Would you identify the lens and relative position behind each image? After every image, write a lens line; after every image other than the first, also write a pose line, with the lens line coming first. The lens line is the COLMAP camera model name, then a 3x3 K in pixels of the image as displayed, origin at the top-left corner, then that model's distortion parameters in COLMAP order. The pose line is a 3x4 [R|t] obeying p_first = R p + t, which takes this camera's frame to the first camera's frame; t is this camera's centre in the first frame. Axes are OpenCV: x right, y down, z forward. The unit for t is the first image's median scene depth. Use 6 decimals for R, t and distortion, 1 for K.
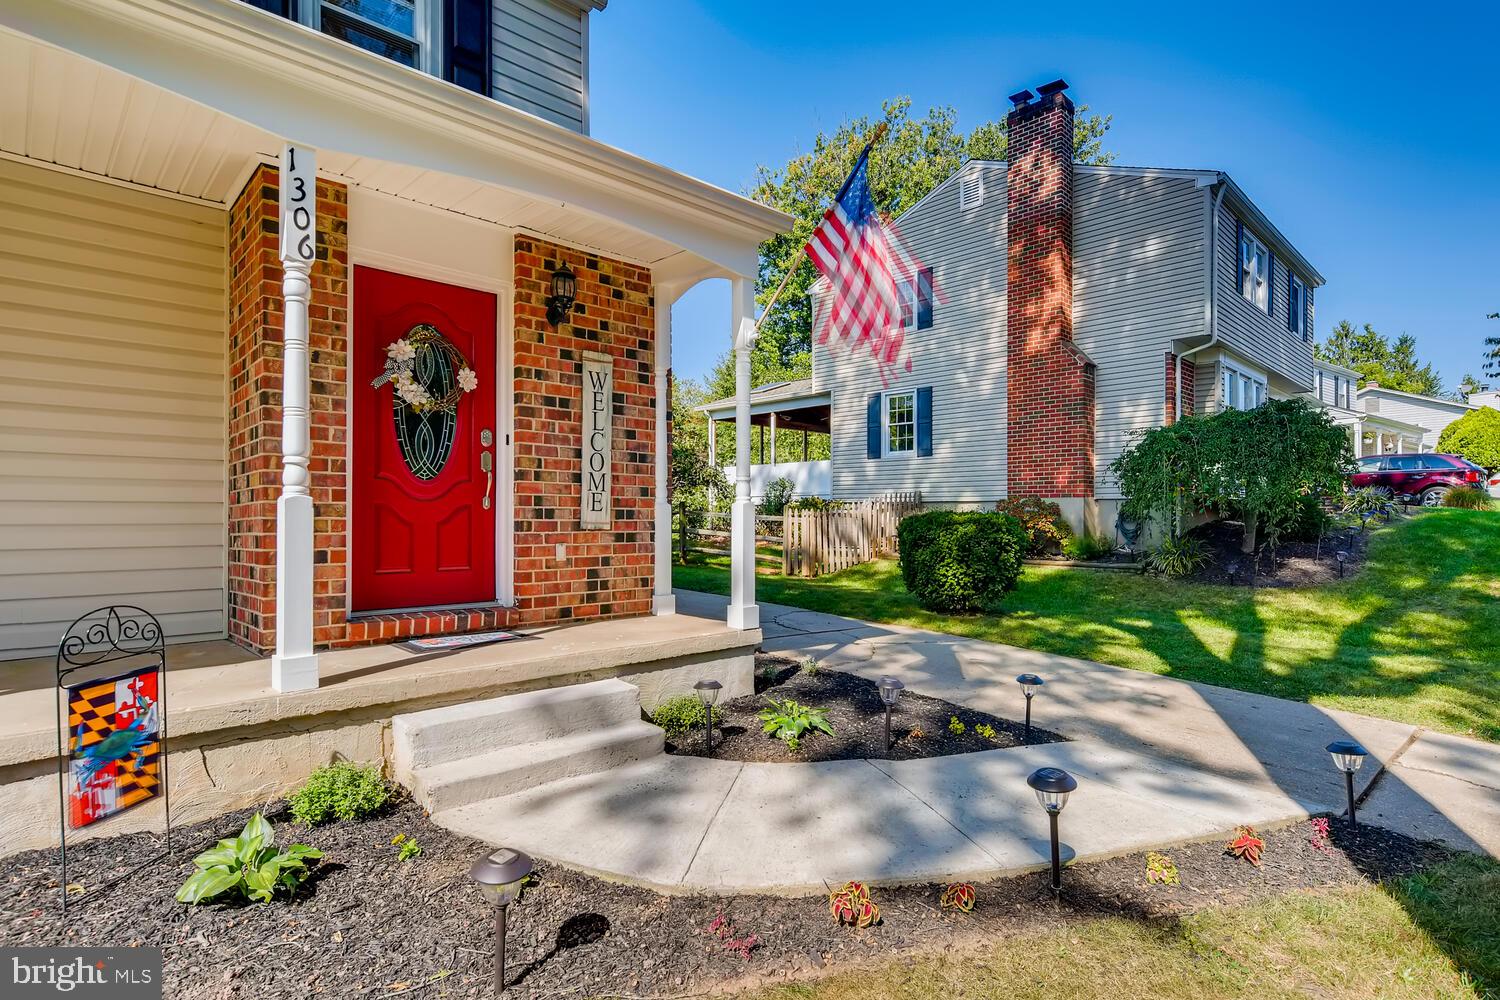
lens RADIAL K [[760.2, 0, 750.0], [0, 760.2, 500.0], [0, 0, 1]] dist [0.018998, -0.000006]
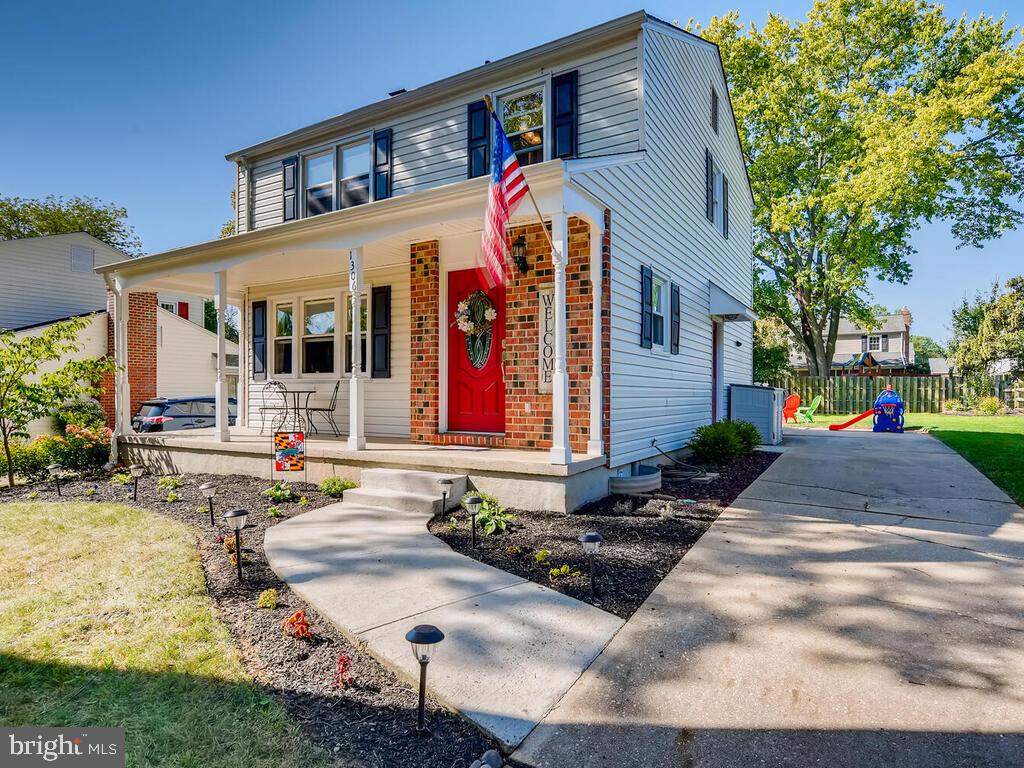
lens RADIAL K [[581.4, 0, 513.1], [0, 581.4, 390.7], [0, 0, 1]] dist [0.001512, 0.002163]
pose [[0.276621, -0.004920, -0.960967, 0.971334], [0.022445, 0.999747, 0.001342, 0.029516], [0.960717, -0.021941, 0.276661, 0.606975]]
